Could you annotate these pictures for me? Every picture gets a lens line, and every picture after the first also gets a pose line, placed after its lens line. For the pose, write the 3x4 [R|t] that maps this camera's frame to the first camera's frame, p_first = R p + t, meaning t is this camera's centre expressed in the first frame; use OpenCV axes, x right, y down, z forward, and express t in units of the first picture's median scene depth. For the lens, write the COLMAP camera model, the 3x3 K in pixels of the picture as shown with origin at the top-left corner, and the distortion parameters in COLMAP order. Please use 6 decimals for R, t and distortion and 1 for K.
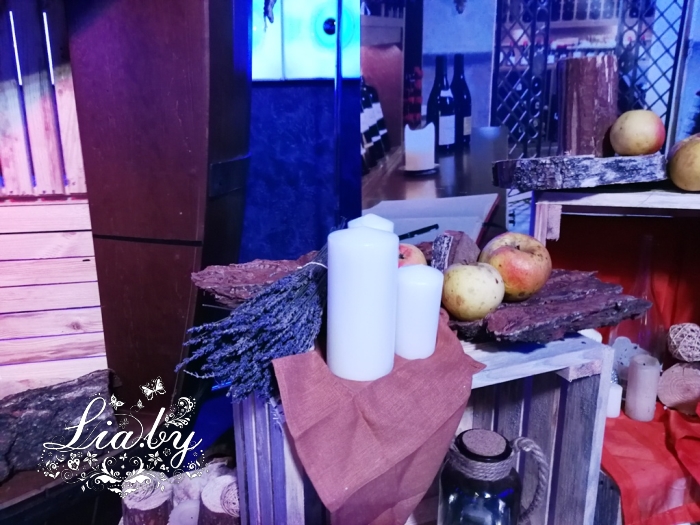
lens RADIAL K [[577.5, 0, 349.4], [0, 577.5, 260.6], [0, 0, 1]] dist [0.000123, 0.013862]
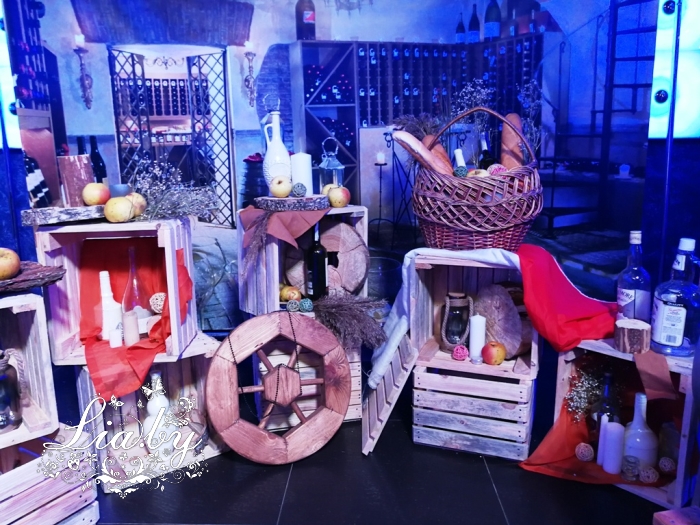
lens RADIAL K [[577.5, 0, 349.4], [0, 577.5, 260.6], [0, 0, 1]] dist [0.000123, 0.013862]
pose [[0.954851, -0.071243, 0.288415, 0.377854], [0.091489, 0.994155, -0.057318, 0.098303], [-0.282645, 0.081117, 0.955788, -0.558572]]
